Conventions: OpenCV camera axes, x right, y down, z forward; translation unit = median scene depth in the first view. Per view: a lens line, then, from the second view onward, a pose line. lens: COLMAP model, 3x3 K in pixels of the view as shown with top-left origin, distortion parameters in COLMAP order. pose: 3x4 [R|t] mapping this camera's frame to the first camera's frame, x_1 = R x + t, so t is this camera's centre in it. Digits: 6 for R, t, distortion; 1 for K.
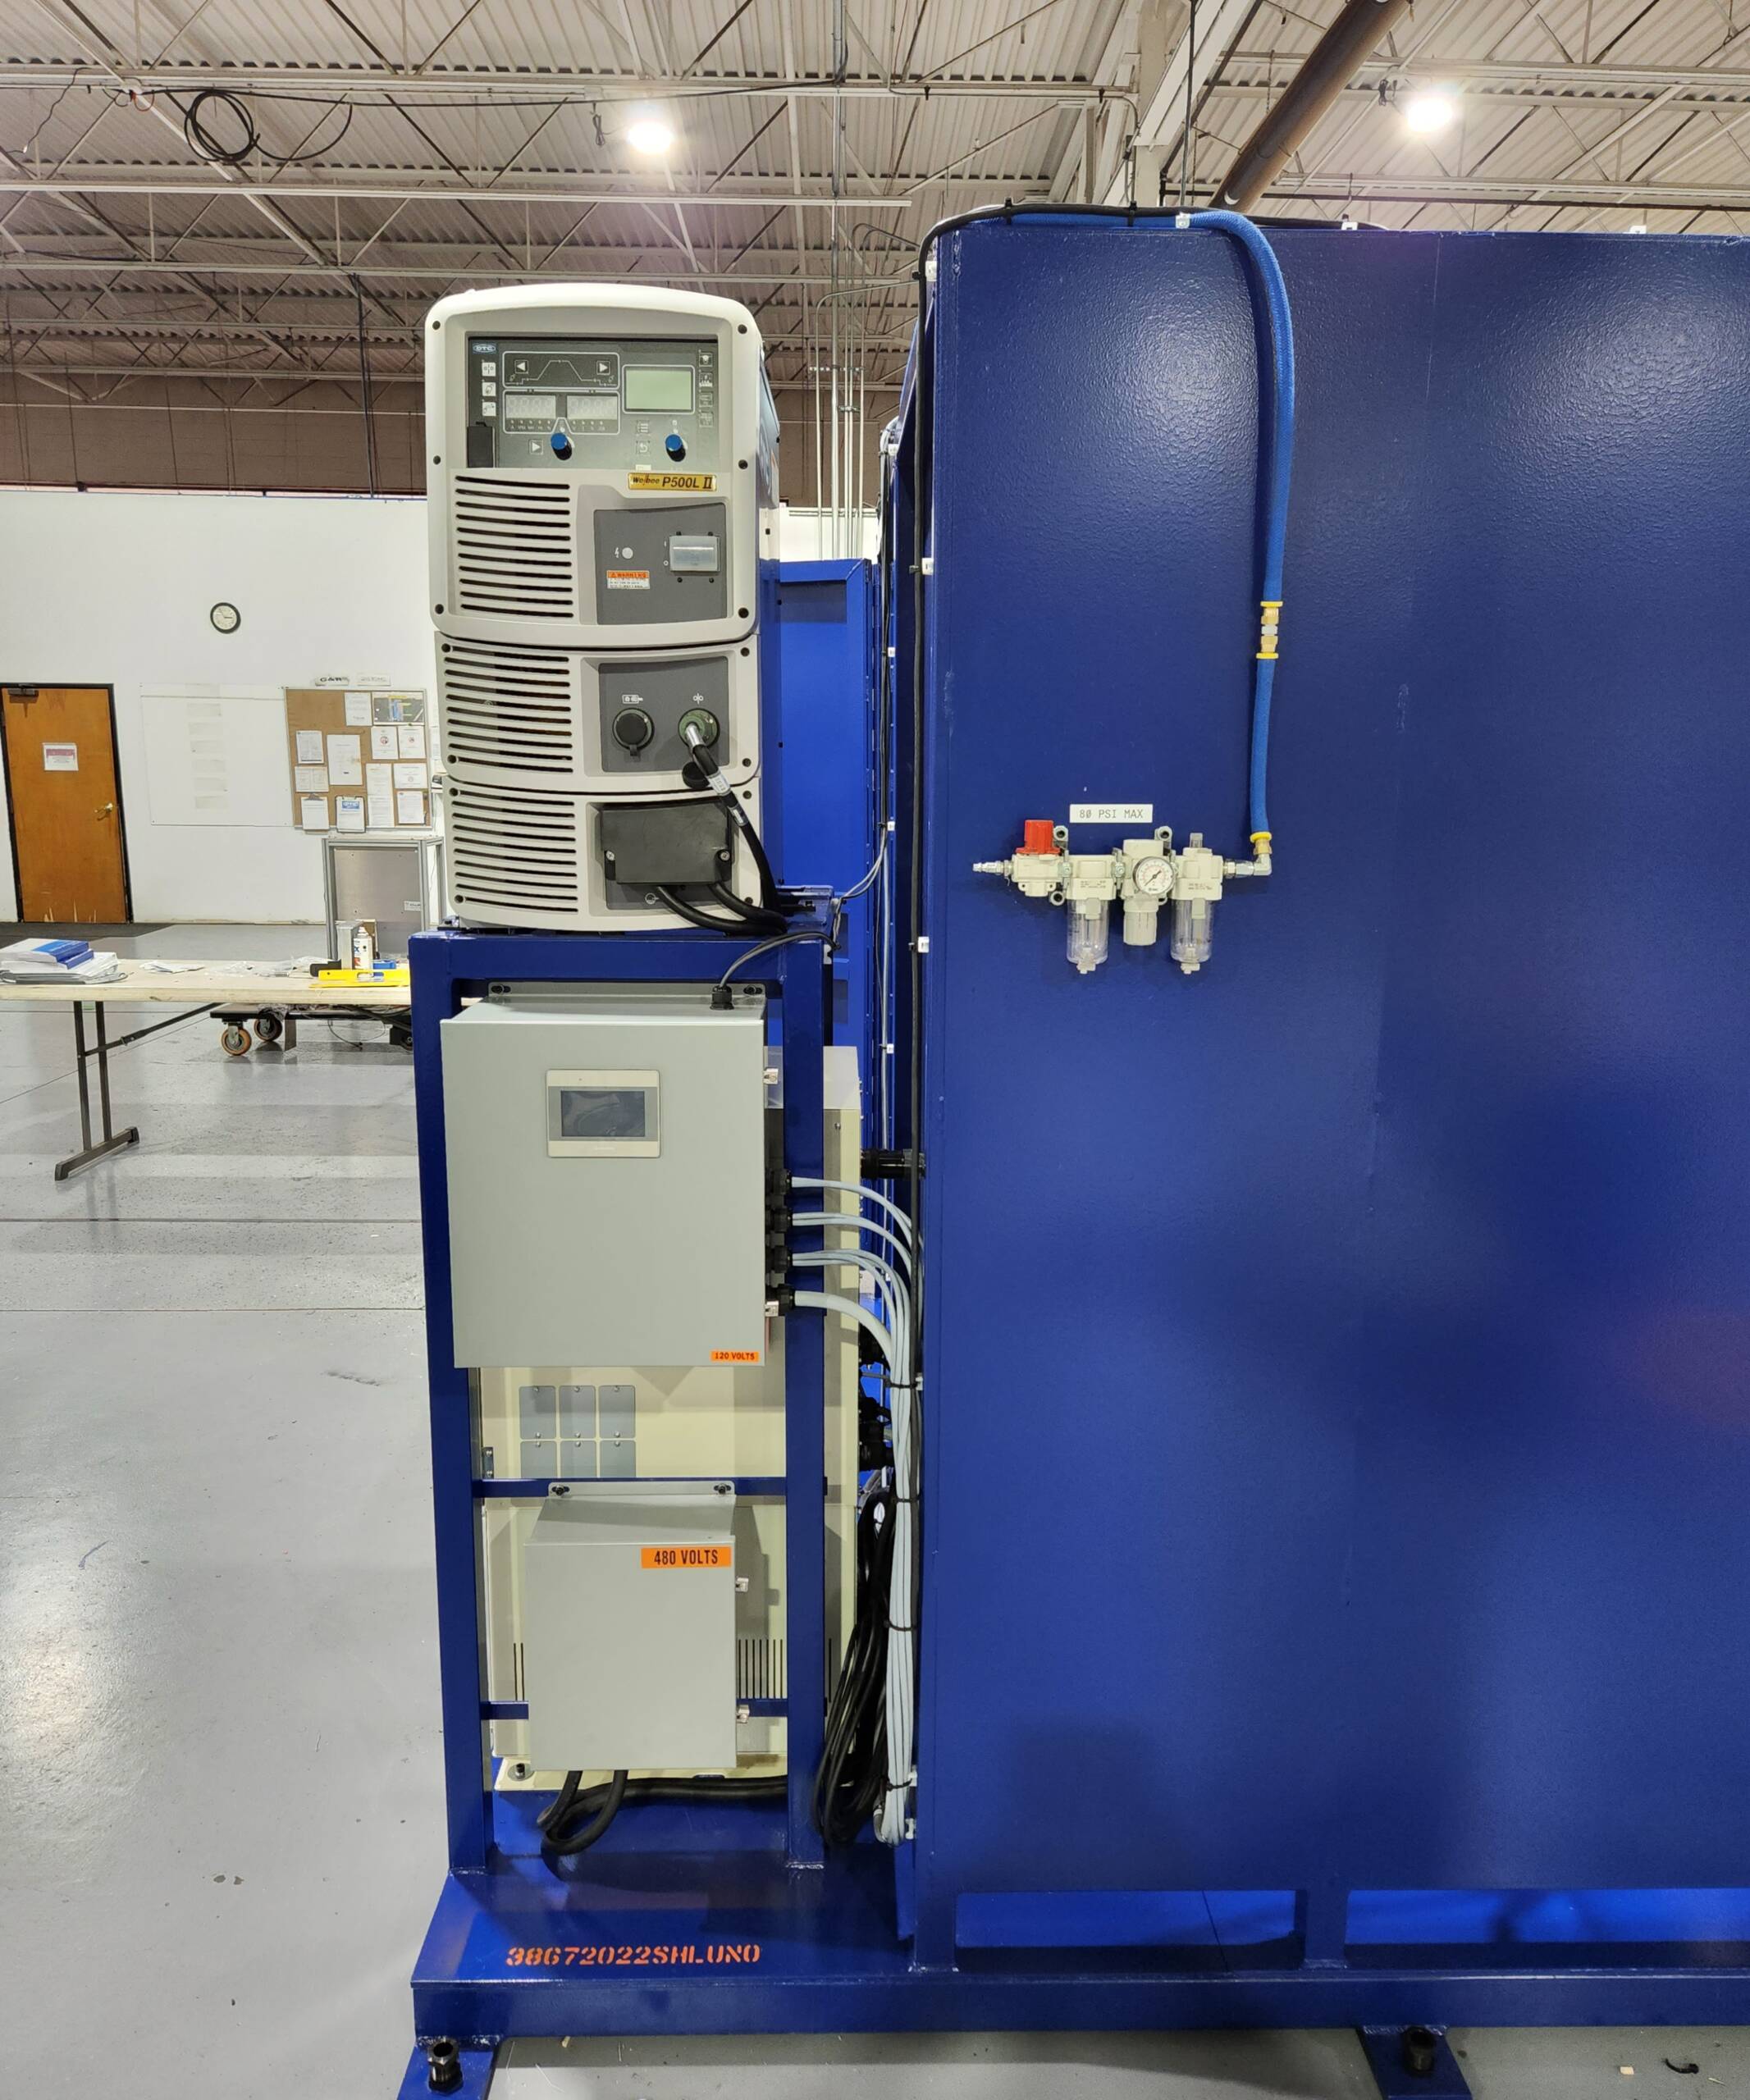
lens RADIAL K [[1550.8, 0, 882.6], [0, 1550.8, 1028.7], [0, 0, 1]] dist [0.081130, -0.071916]
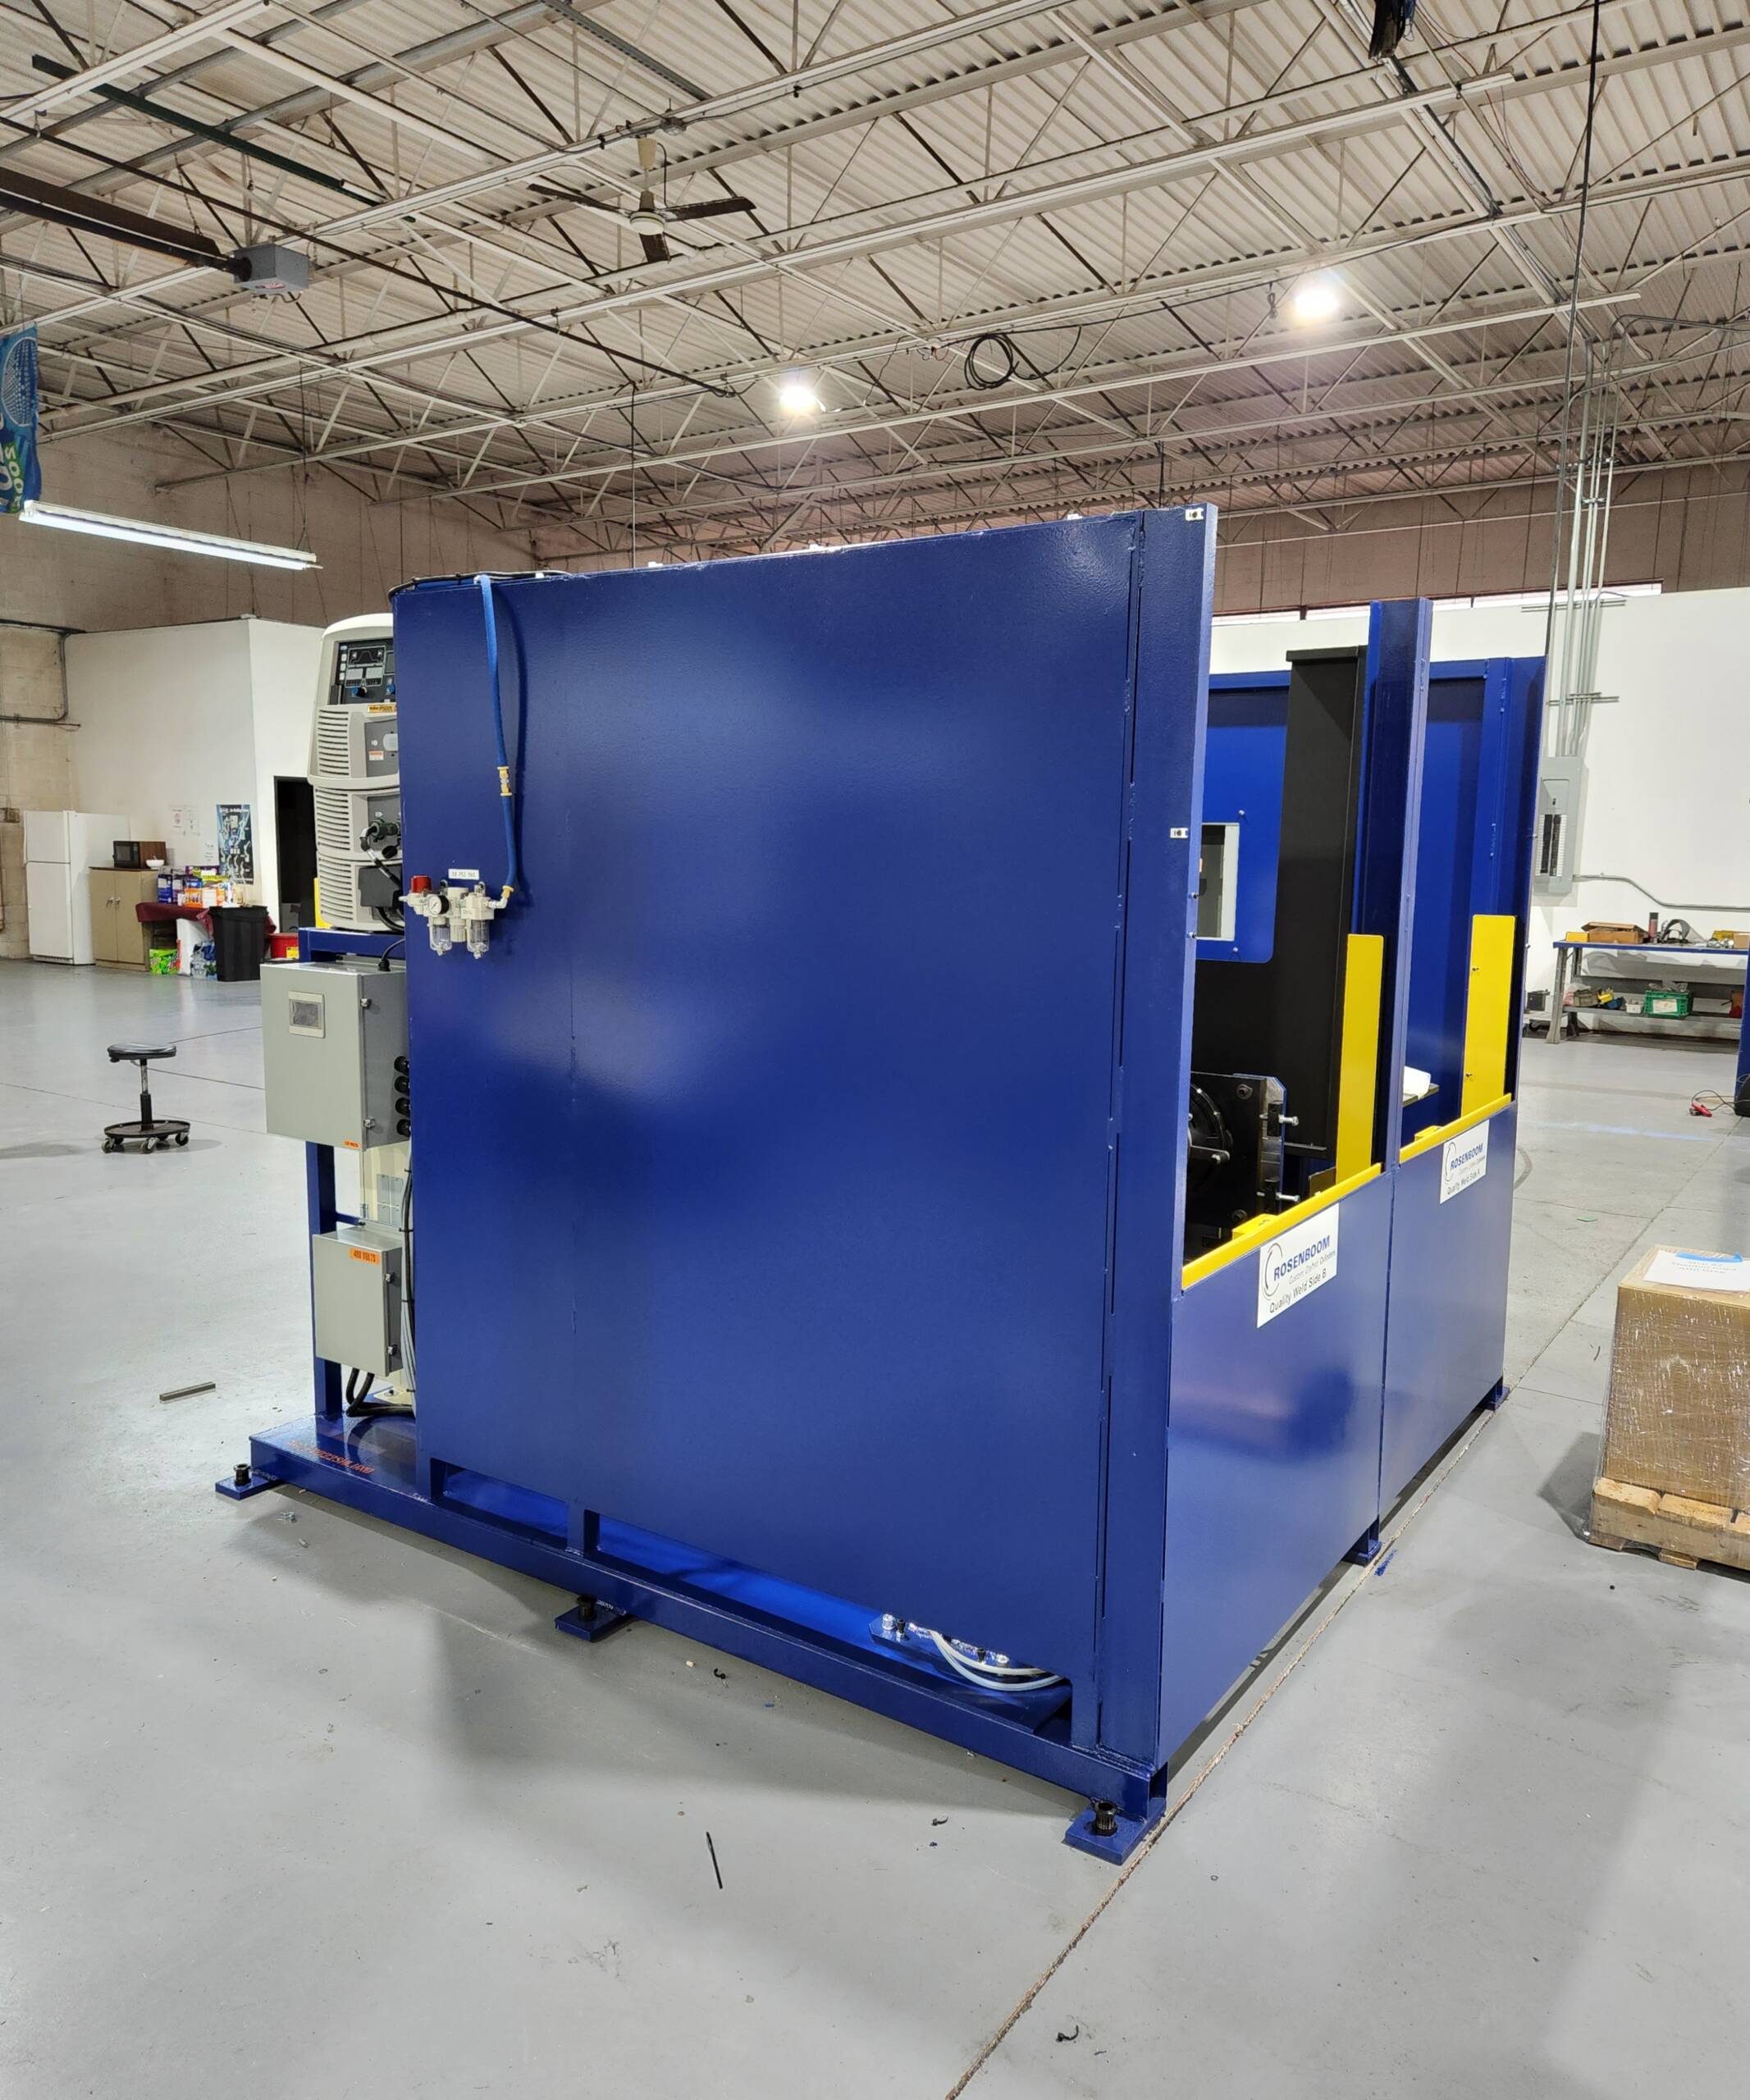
lens RADIAL K [[1550.8, 0, 892.1], [0, 1550.8, 1041.9], [0, 0, 1]] dist [0.081130, -0.071916]
pose [[0.810259, 0.079317, -0.580680, 1.506111], [-0.107371, 0.994120, -0.014033, 0.033452], [0.576152, 0.073718, 0.814011, -0.218337]]
